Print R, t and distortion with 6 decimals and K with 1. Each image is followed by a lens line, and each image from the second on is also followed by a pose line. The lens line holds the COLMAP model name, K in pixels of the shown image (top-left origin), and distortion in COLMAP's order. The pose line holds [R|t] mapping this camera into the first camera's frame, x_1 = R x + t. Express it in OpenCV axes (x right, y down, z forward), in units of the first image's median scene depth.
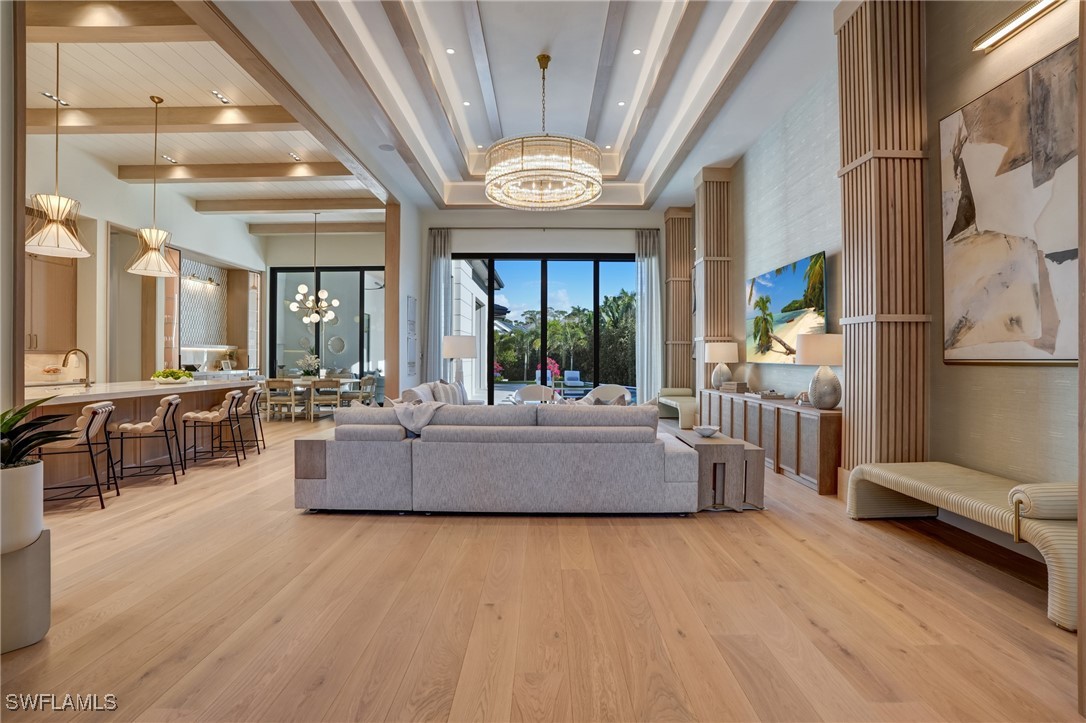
lens RADIAL K [[500.1, 0, 539.7], [0, 500.1, 358.4], [0, 0, 1]] dist [-0.075366, 0.032052]
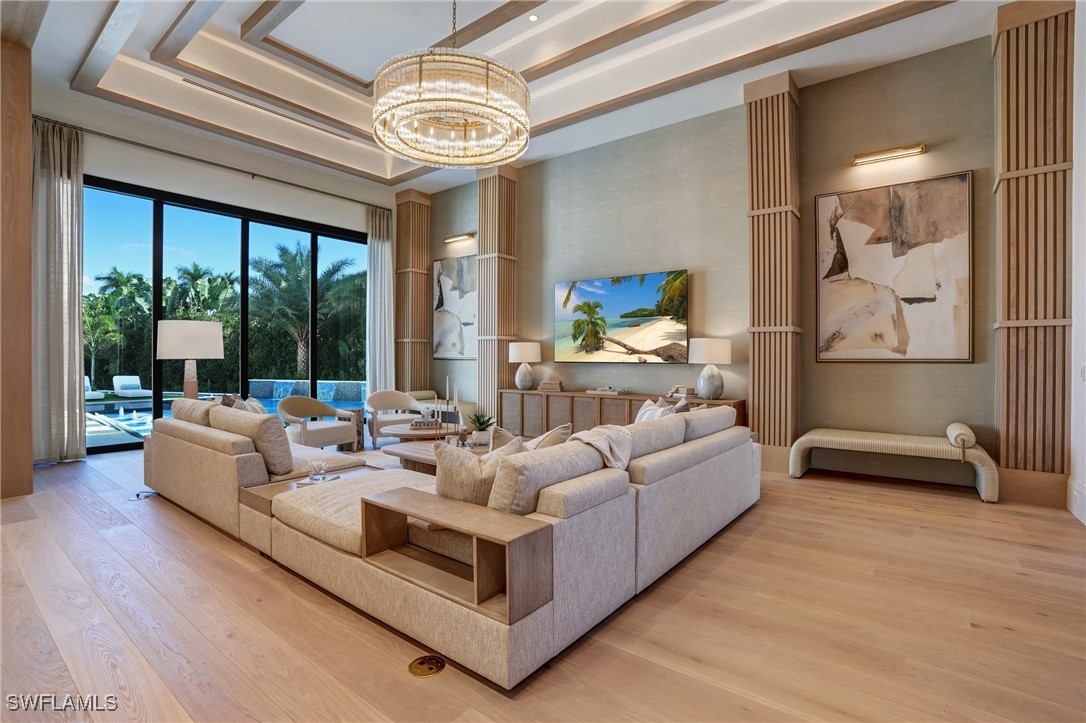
lens RADIAL K [[506.7, 0, 545.3], [0, 506.7, 358.0], [0, 0, 1]] dist [-0.020387, -0.000002]
pose [[0.609720, -0.007649, 0.792580, -0.945858], [0.003861, 0.999970, 0.006681, -0.015350], [-0.792607, -0.001014, 0.609732, 0.748924]]
